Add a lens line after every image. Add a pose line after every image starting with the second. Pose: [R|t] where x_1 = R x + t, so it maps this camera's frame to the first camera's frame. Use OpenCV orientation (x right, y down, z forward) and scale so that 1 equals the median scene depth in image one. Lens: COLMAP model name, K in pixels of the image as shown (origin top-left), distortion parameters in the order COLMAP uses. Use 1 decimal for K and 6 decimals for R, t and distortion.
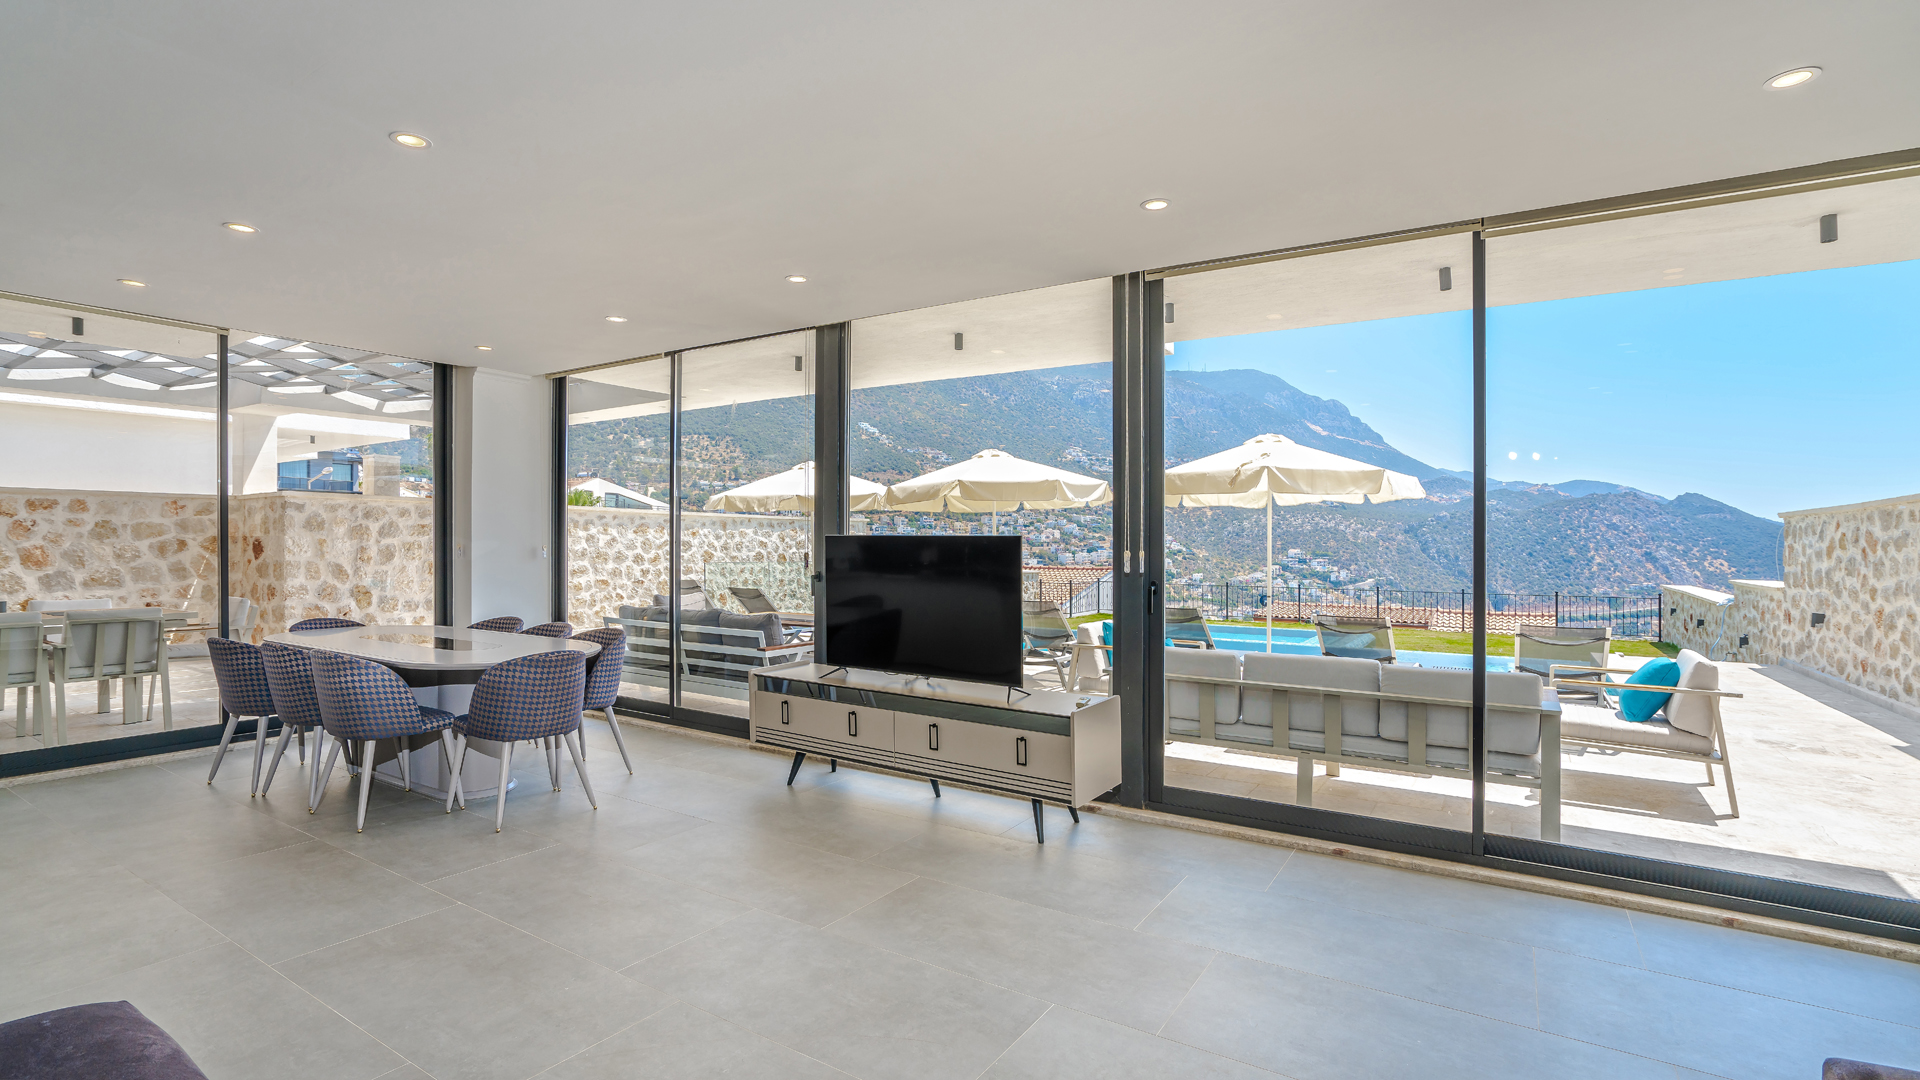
lens RADIAL K [[889.1, 0, 961.9], [0, 889.1, 541.1], [0, 0, 1]] dist [-0.046347, 0.015025]
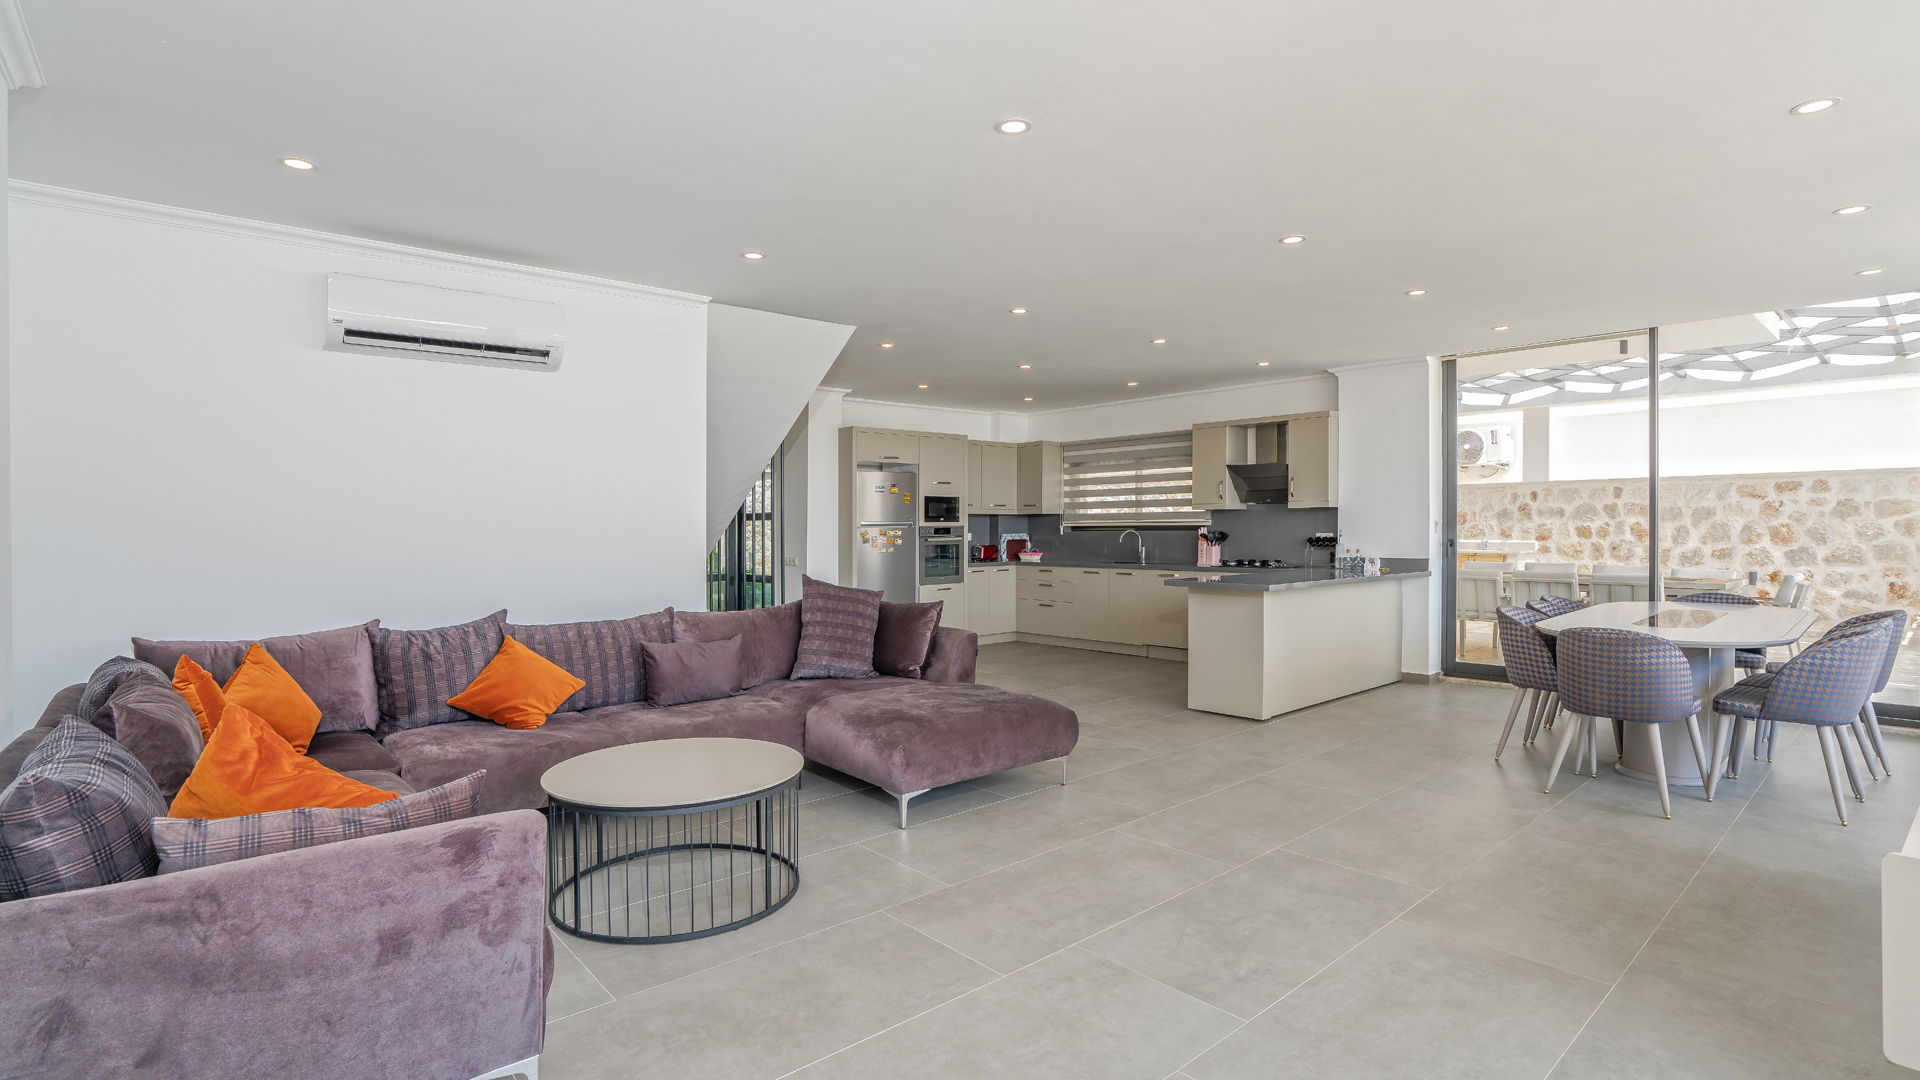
lens RADIAL K [[889.1, 0, 958.7], [0, 889.1, 549.8], [0, 0, 1]] dist [-0.046347, 0.015025]
pose [[-0.285706, 0.021237, -0.958082, 0.301970], [0.007548, 0.999773, 0.019910, 0.008400], [0.958288, -0.001543, -0.285801, 0.285947]]
